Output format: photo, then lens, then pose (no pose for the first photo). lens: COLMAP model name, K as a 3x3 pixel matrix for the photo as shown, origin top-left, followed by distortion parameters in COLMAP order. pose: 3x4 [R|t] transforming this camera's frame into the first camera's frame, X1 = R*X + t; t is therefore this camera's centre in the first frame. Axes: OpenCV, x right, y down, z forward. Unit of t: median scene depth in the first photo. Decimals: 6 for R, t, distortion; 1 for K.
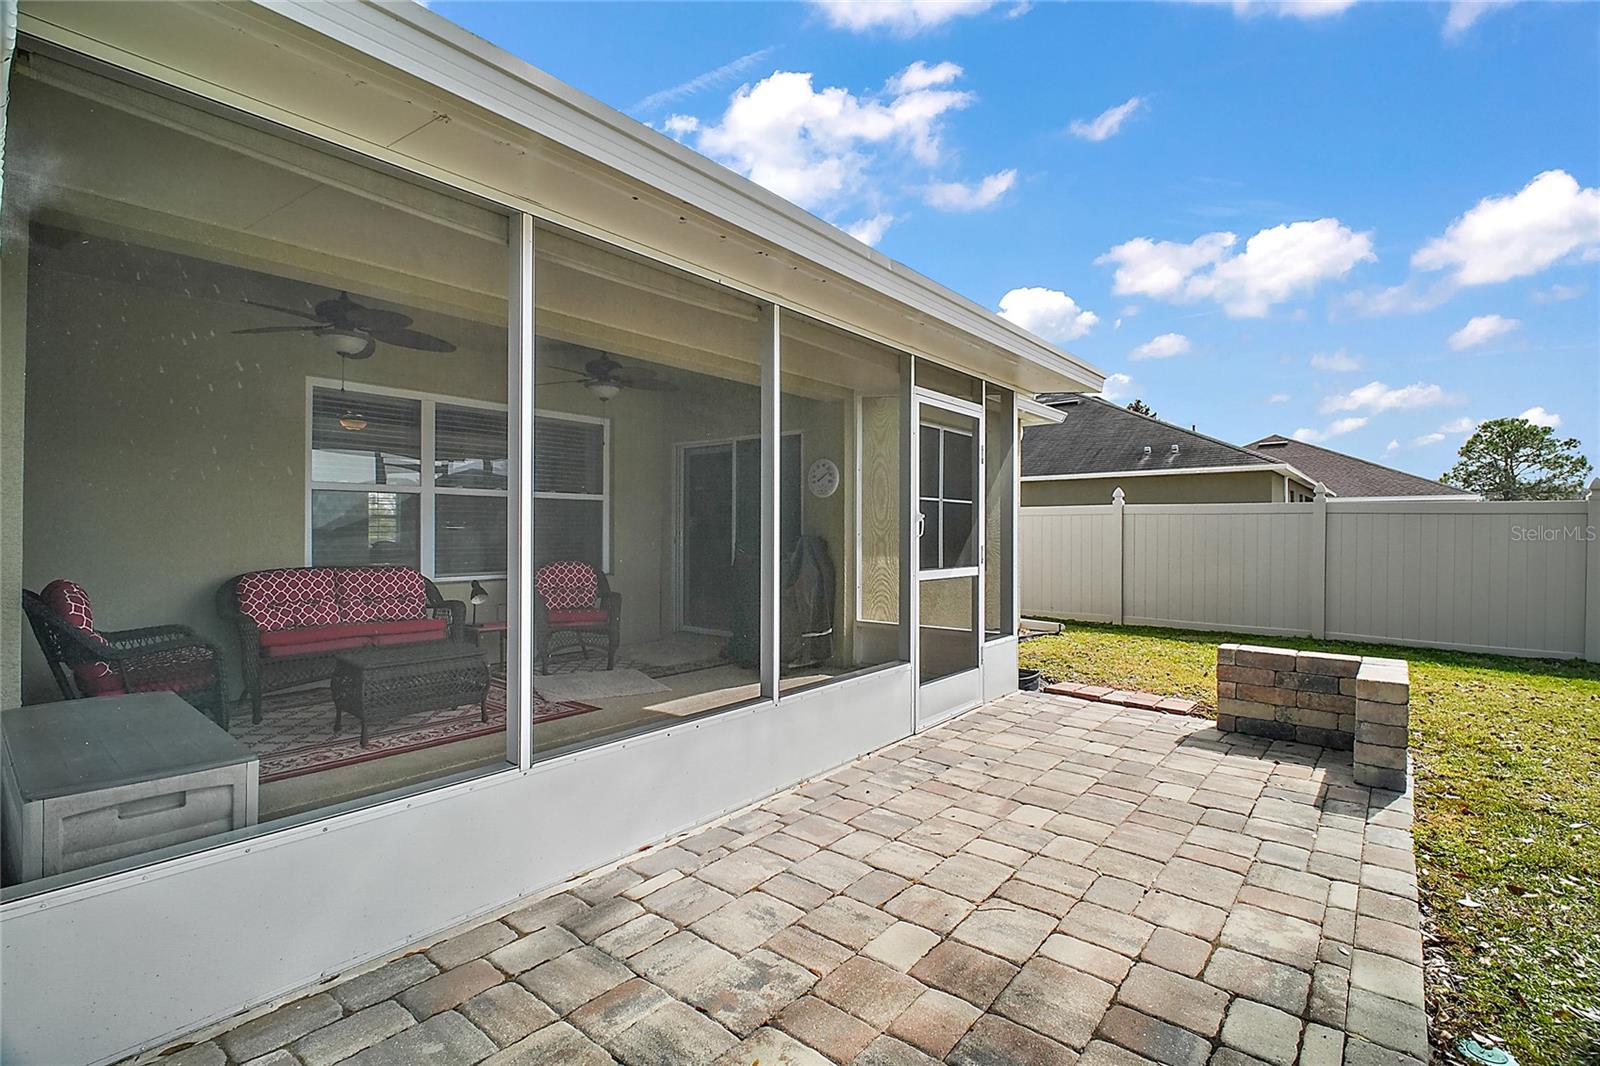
lens RADIAL K [[745.5, 0, 800.9], [0, 745.5, 533.2], [0, 0, 1]] dist [-0.003598, -0.001463]
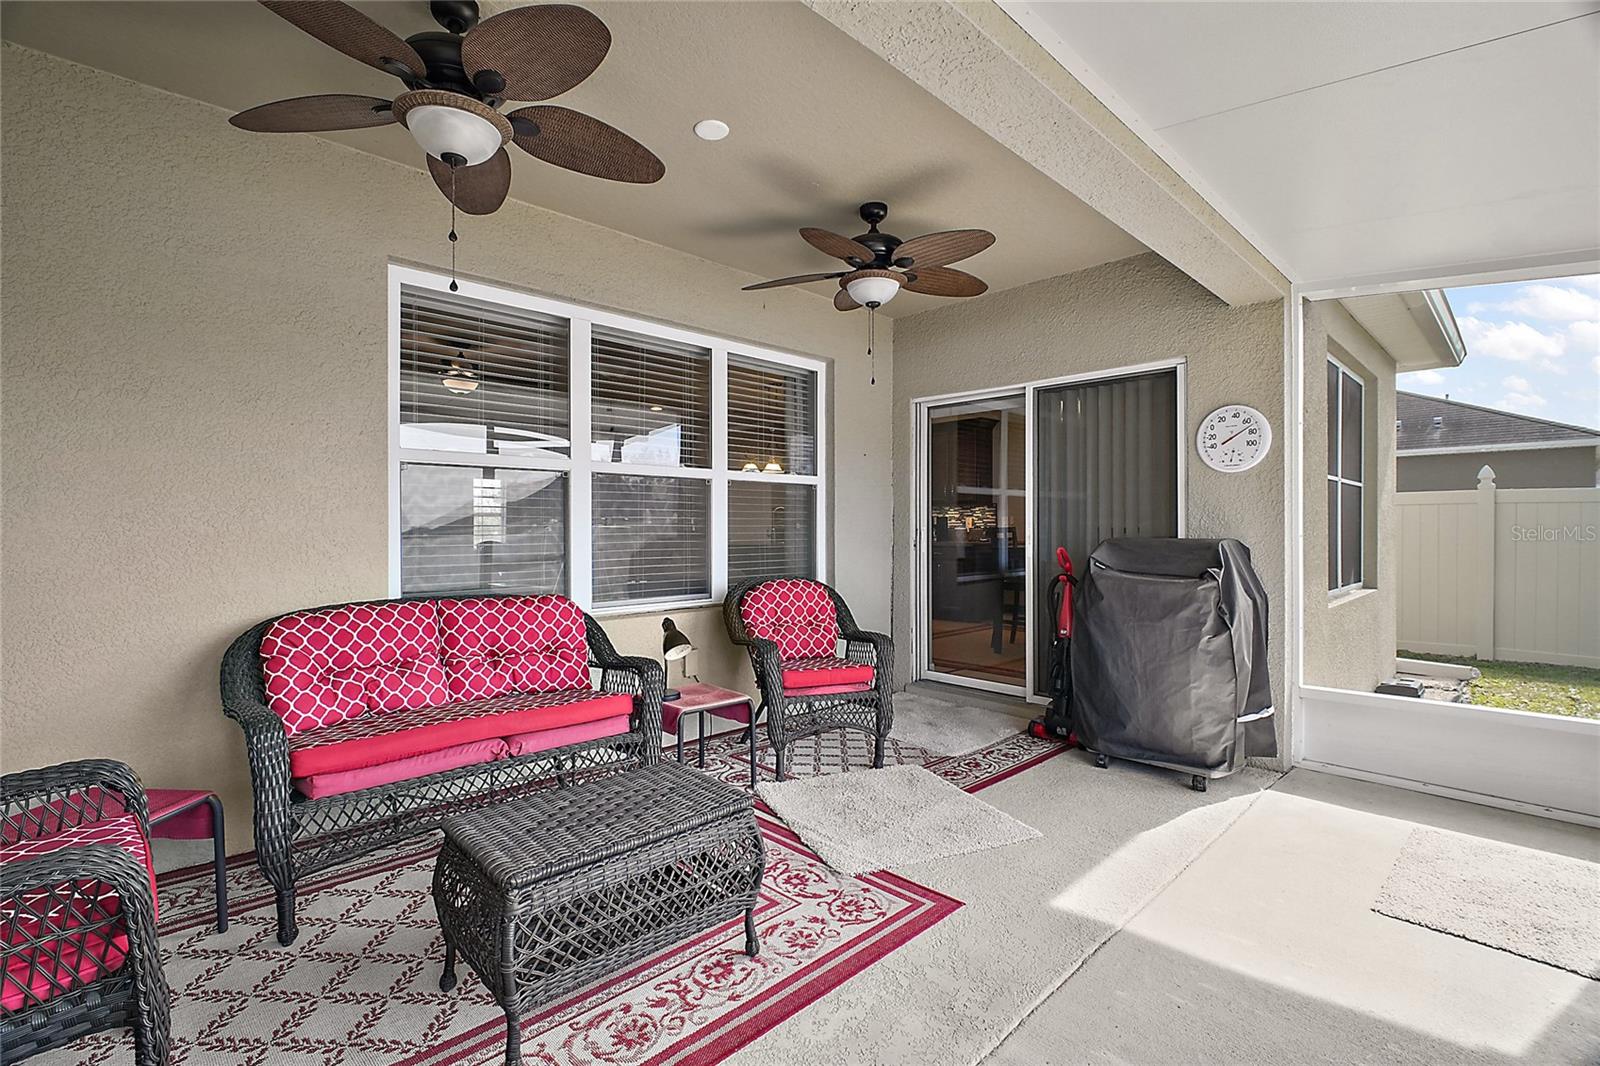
lens RADIAL K [[745.5, 0, 797.6], [0, 745.5, 533.6], [0, 0, 1]] dist [-0.003598, -0.001463]
pose [[0.993861, -0.003210, -0.110593, -0.294317], [0.003758, 0.999982, 0.004744, -0.005142], [0.110576, -0.005131, 0.993854, 0.470901]]
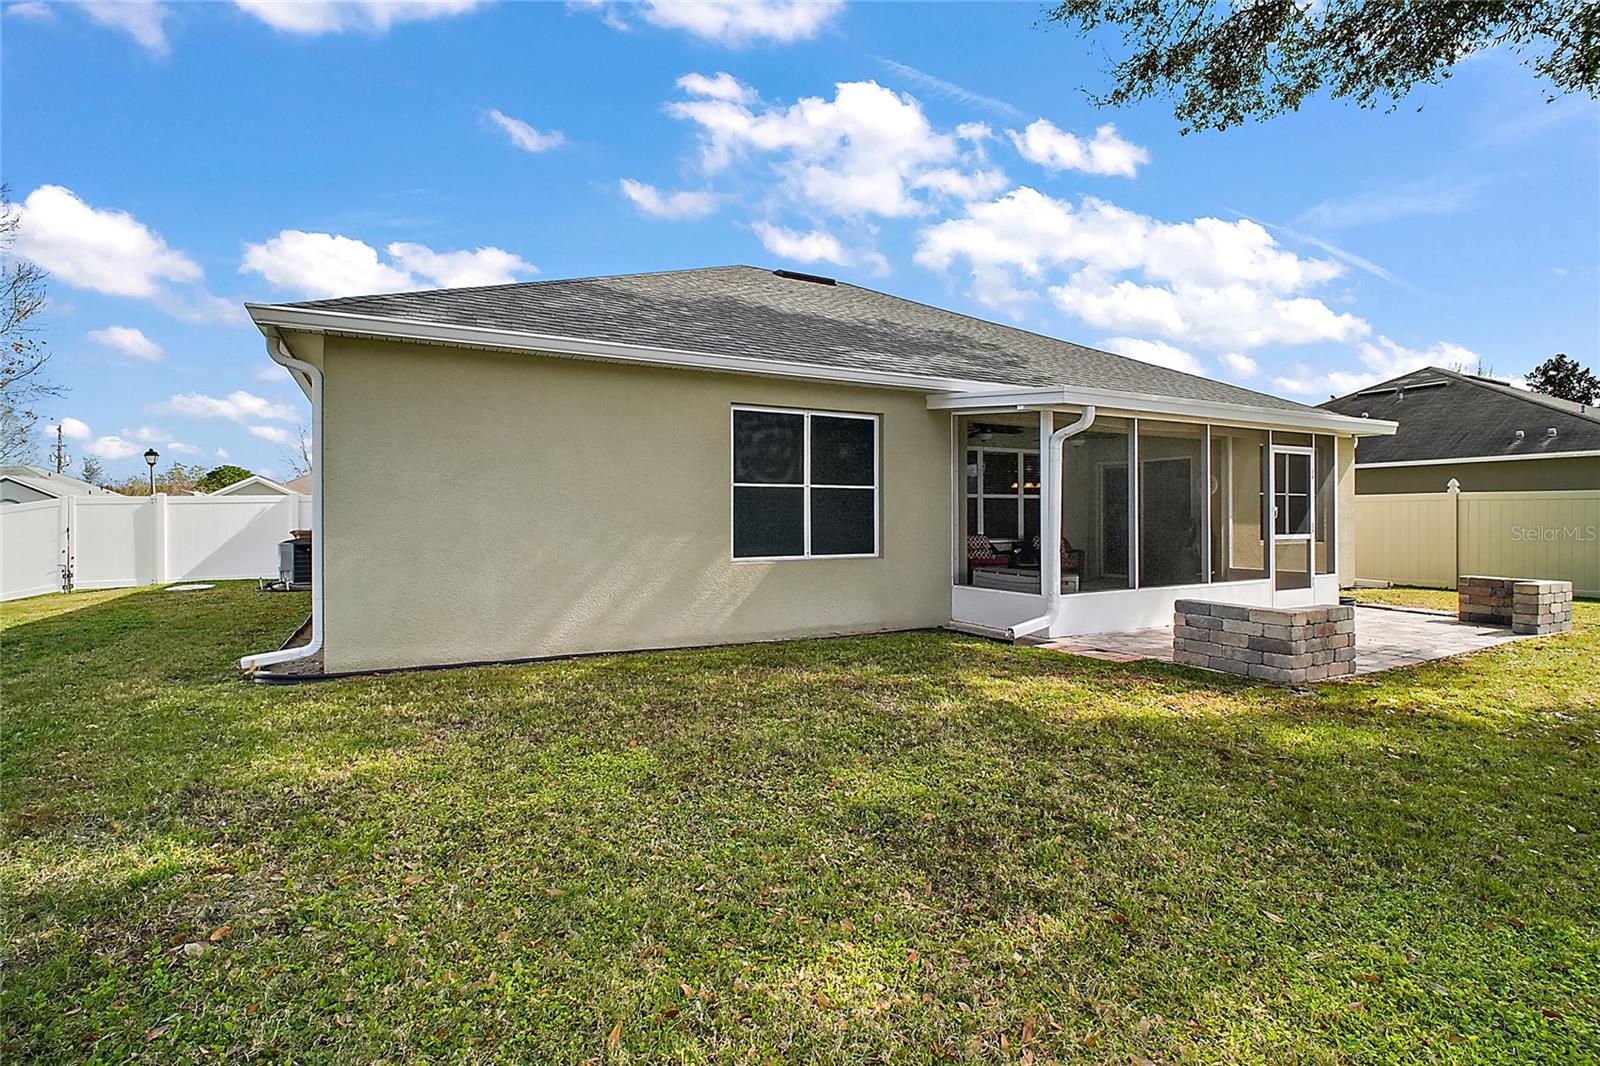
lens RADIAL K [[745.5, 0, 807.5], [0, 745.5, 508.8], [0, 0, 1]] dist [-0.003598, -0.001463]
pose [[0.926219, -0.006605, -0.376928, -0.212696], [0.002609, 0.999935, -0.011113, -0.000624], [0.376977, 0.009310, 0.926176, -1.128881]]
